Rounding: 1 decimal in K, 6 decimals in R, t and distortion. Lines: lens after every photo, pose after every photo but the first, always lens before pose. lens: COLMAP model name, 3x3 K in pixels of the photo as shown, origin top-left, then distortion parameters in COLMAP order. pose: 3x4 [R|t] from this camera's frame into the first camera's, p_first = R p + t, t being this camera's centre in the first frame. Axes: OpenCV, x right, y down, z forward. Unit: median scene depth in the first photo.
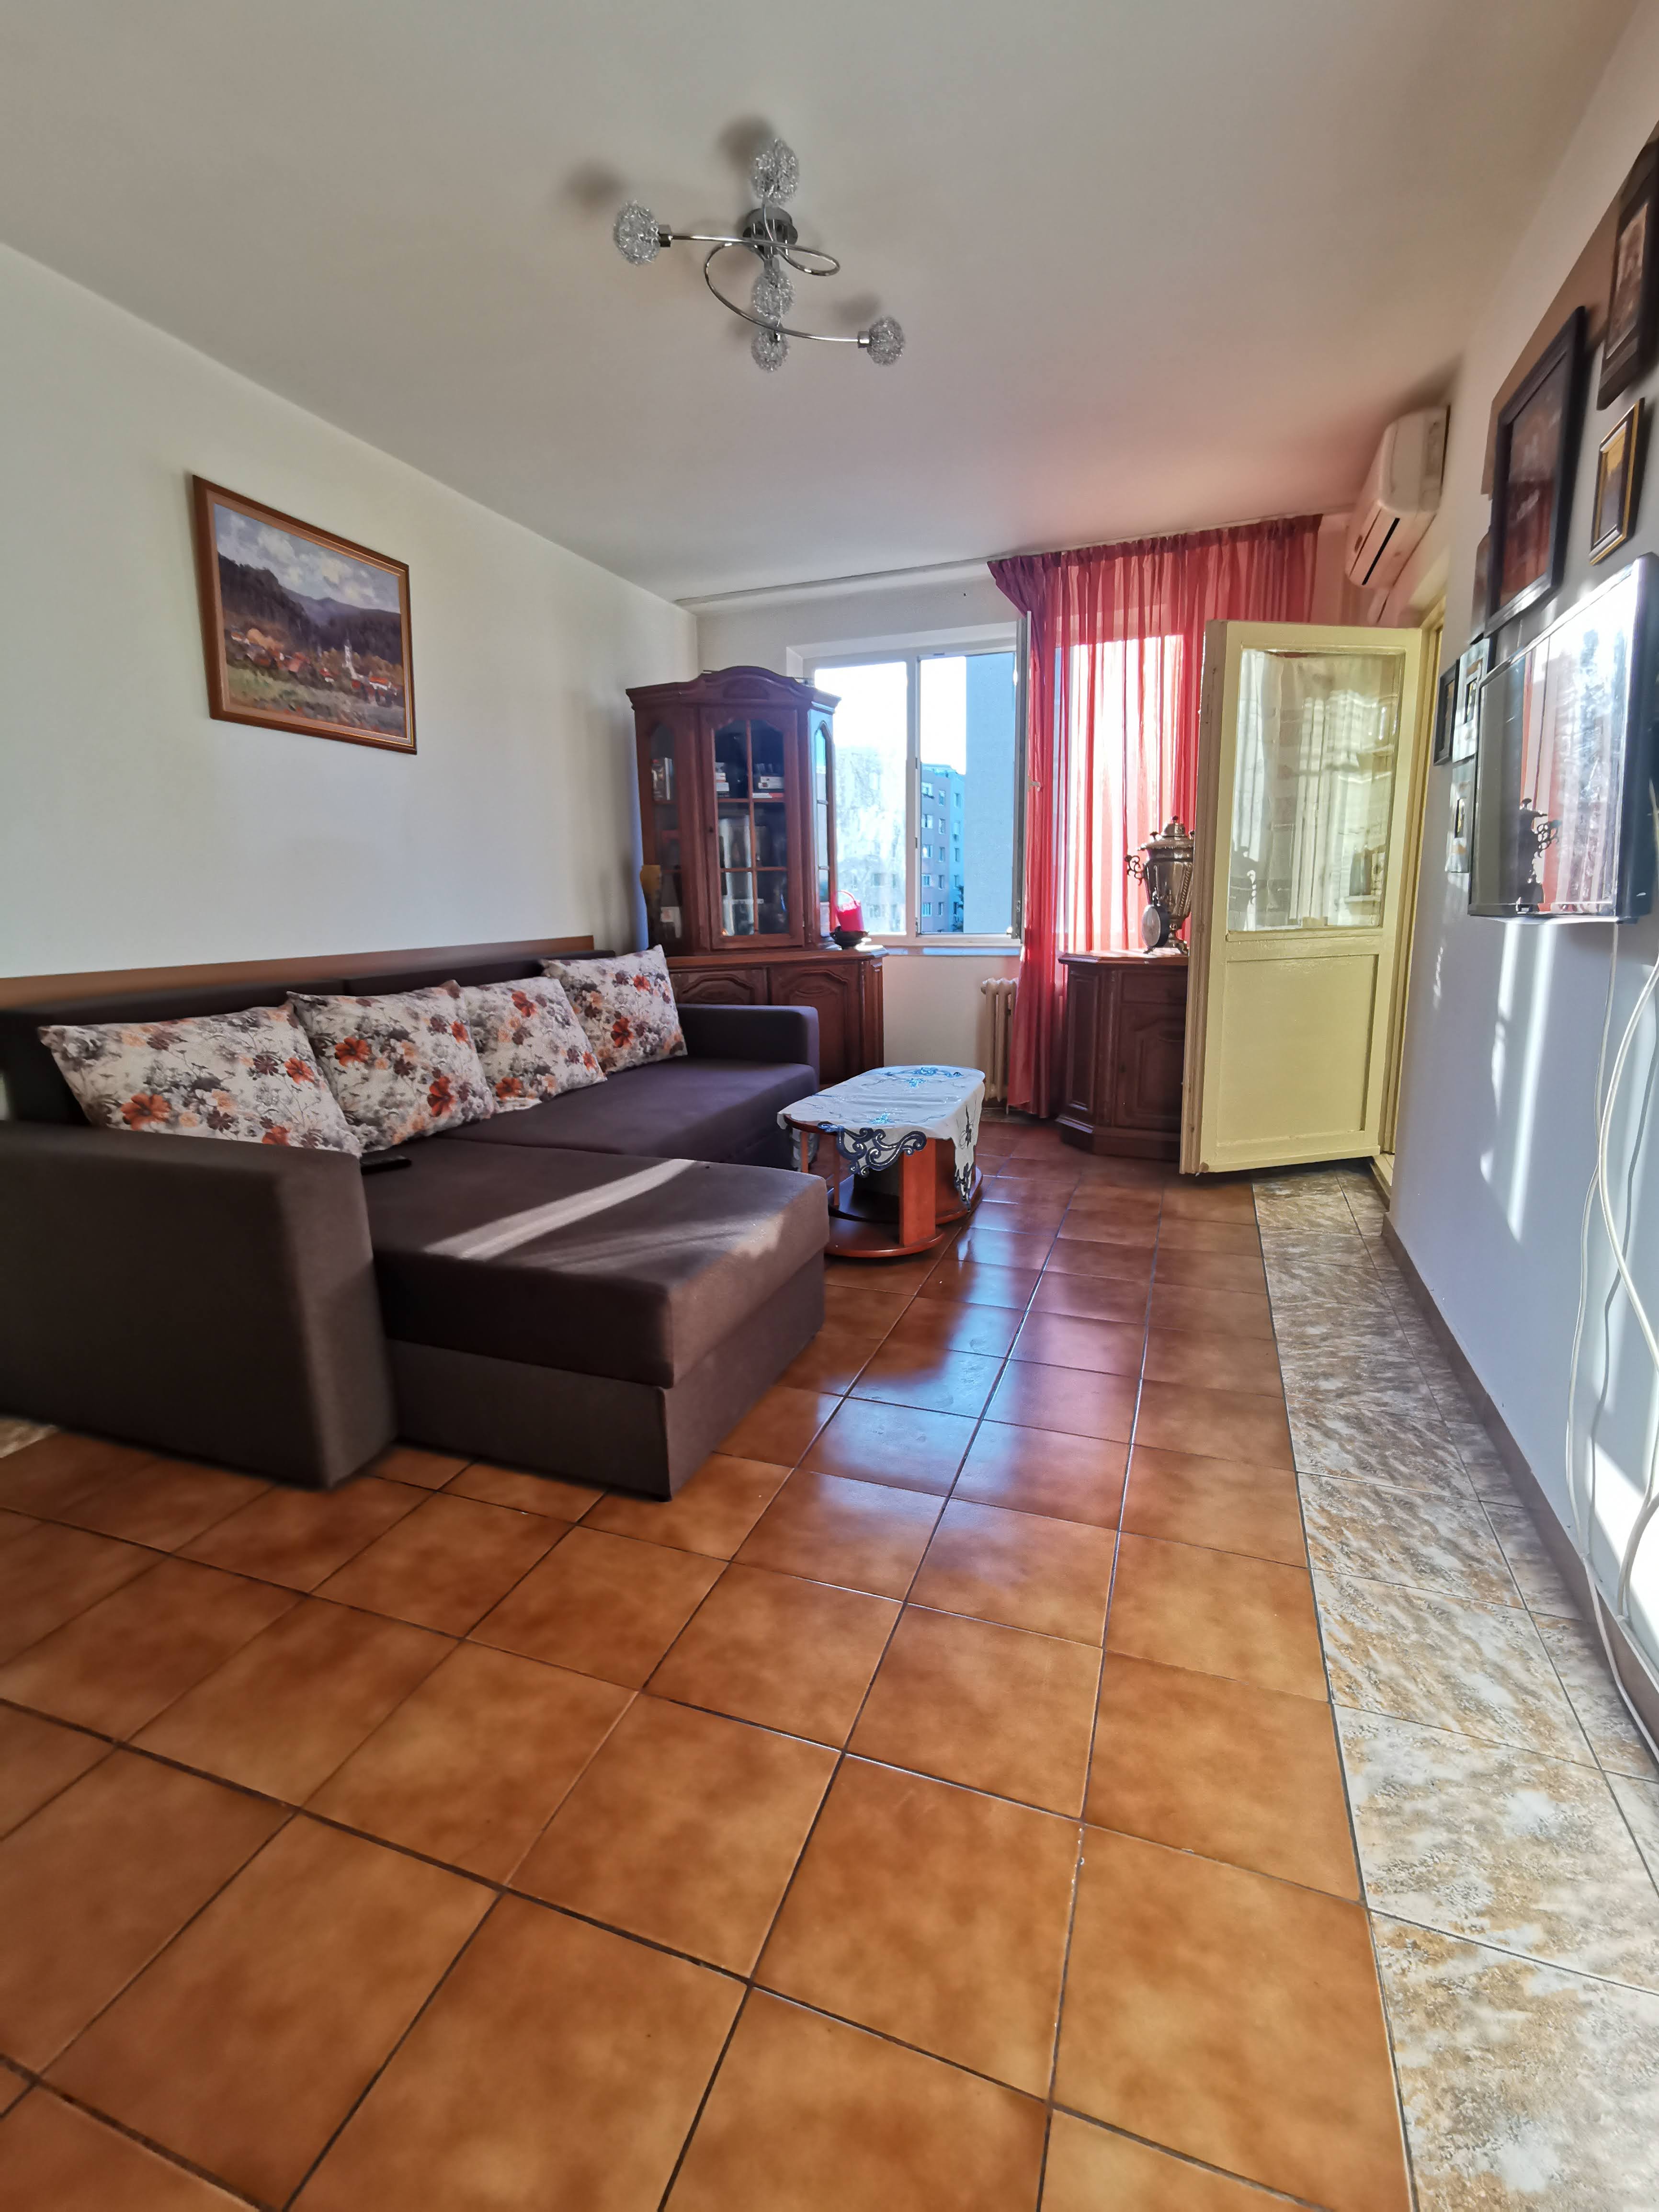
lens RADIAL K [[1016.1, 0, 819.3], [0, 1016.1, 1094.9], [0, 0, 1]] dist [-0.003168, 0.009119]
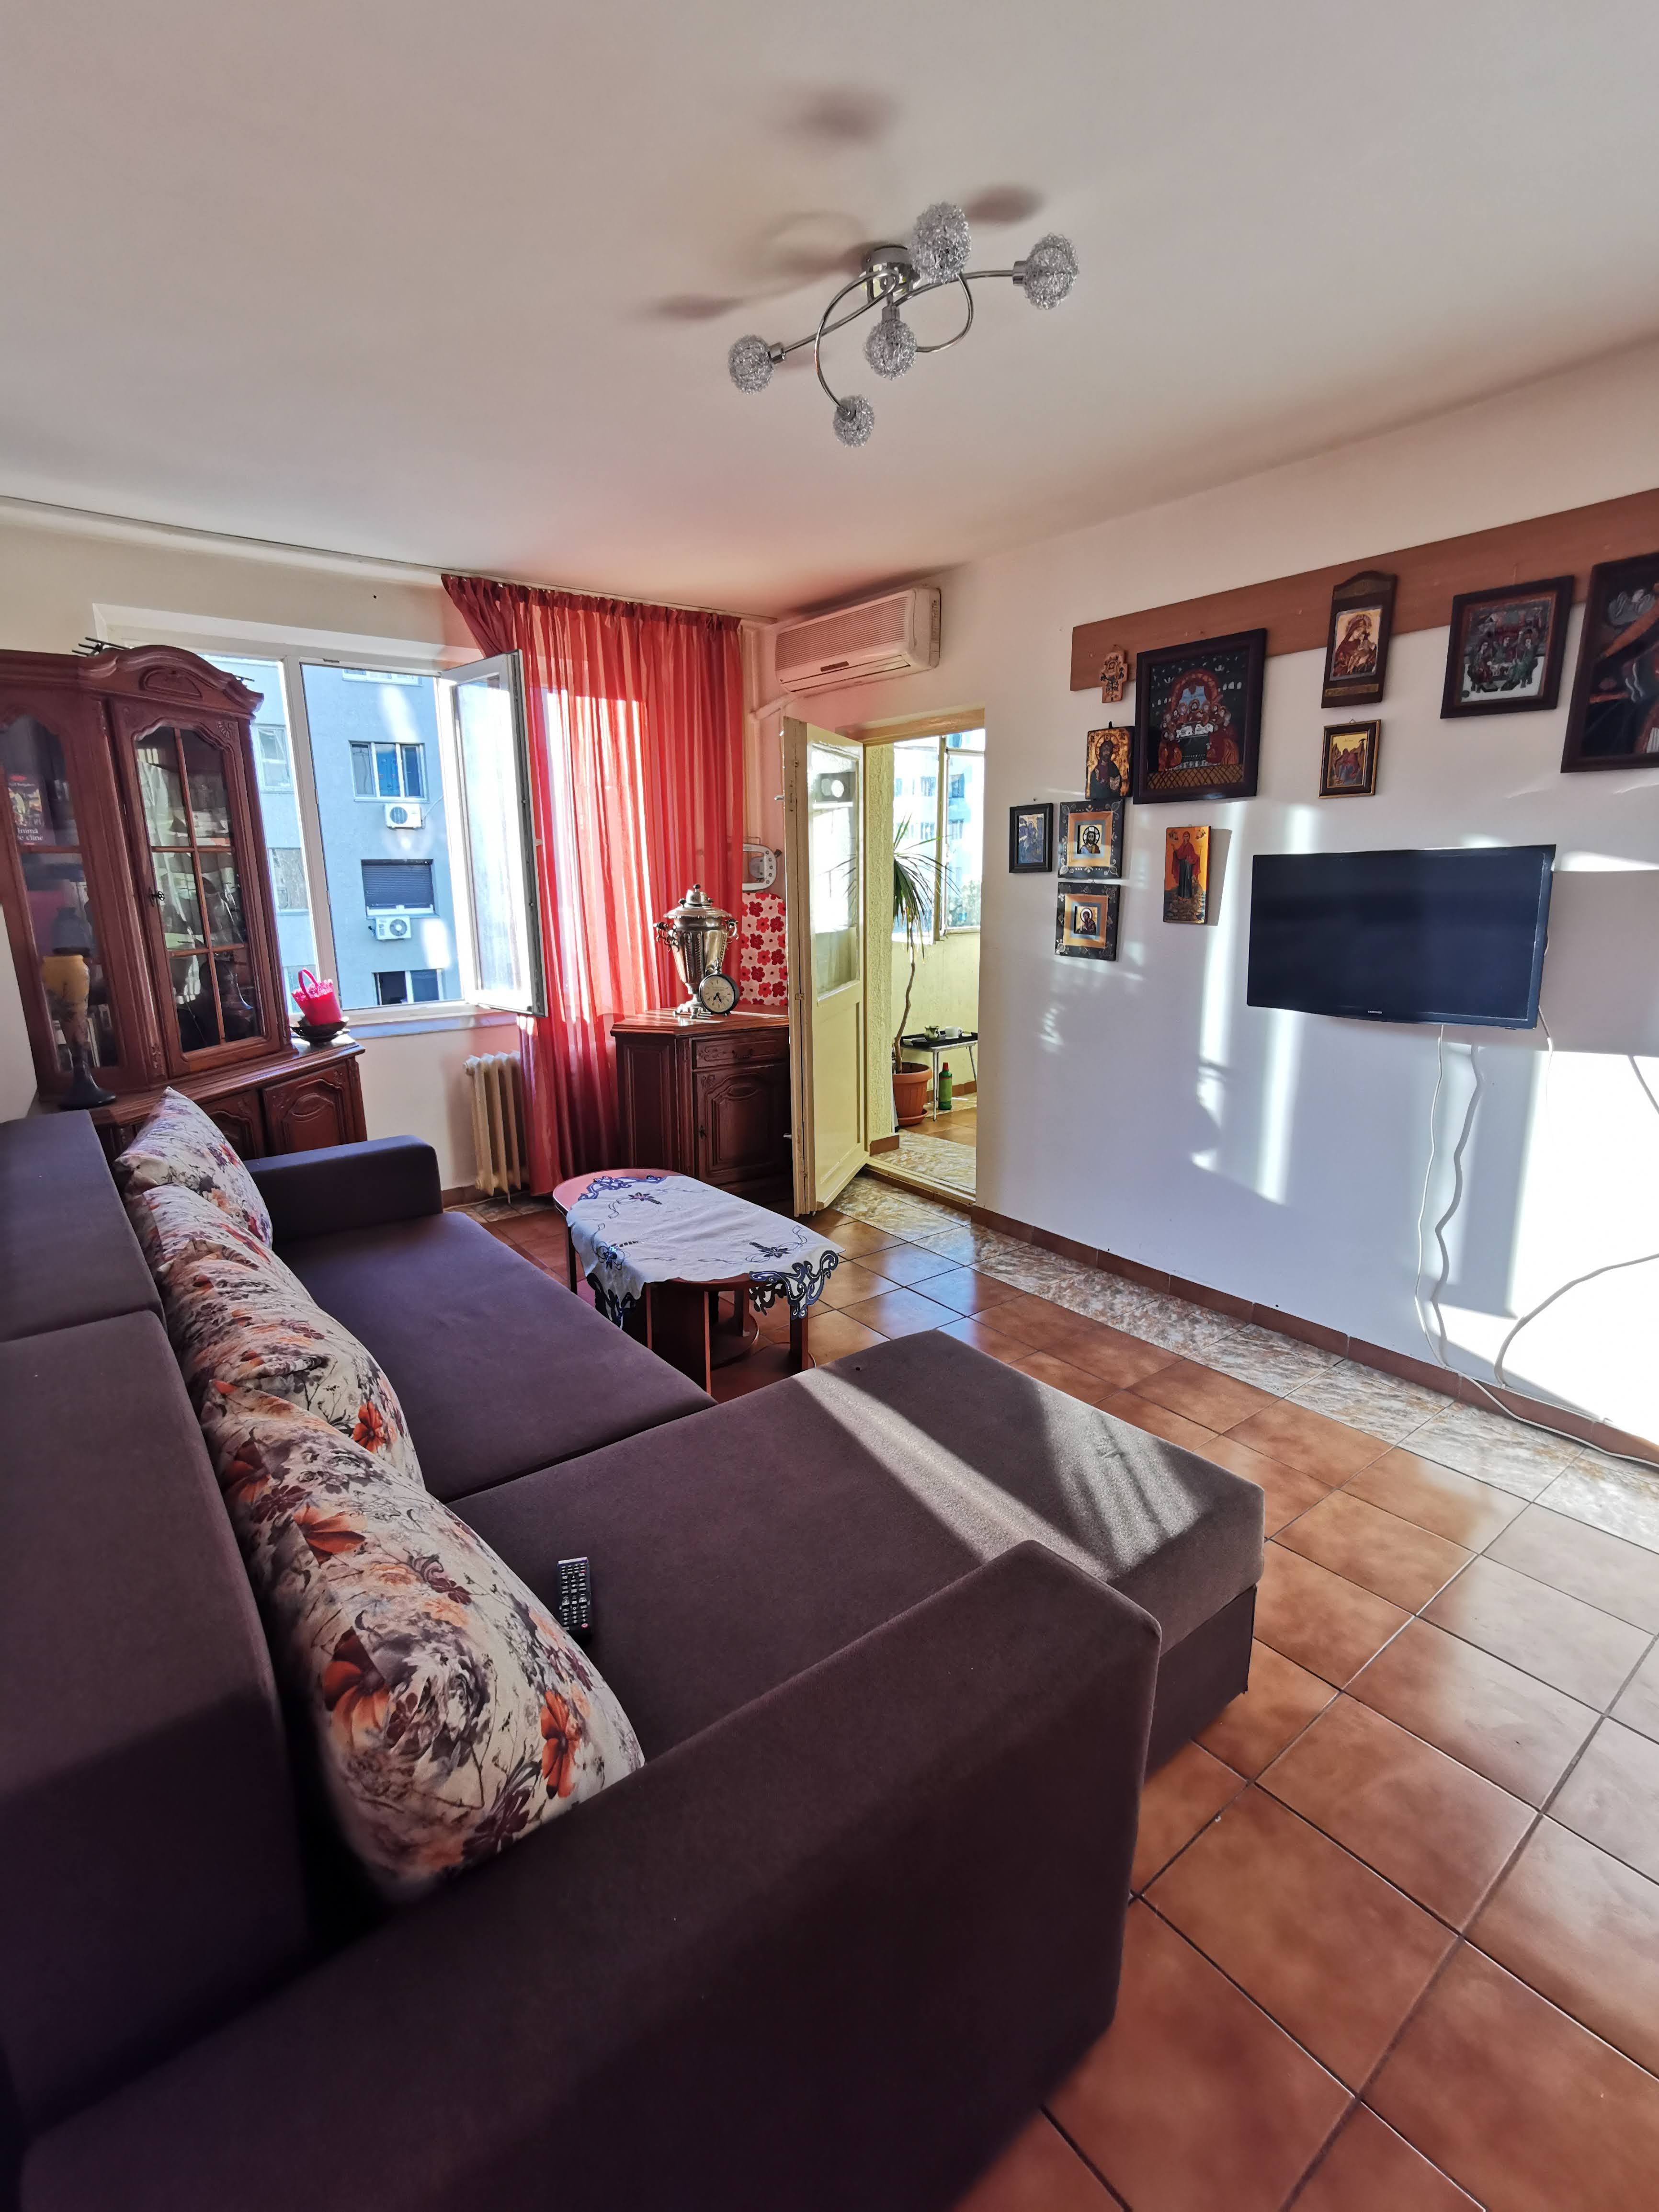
lens RADIAL K [[1016.1, 0, 809.8], [0, 1016.1, 1102.4], [0, 0, 1]] dist [-0.003168, 0.009119]
pose [[0.533594, -0.179411, 0.826492, -0.672866], [0.164291, 0.980613, 0.106799, -0.205415], [-0.829630, 0.078798, 0.552725, 0.480229]]
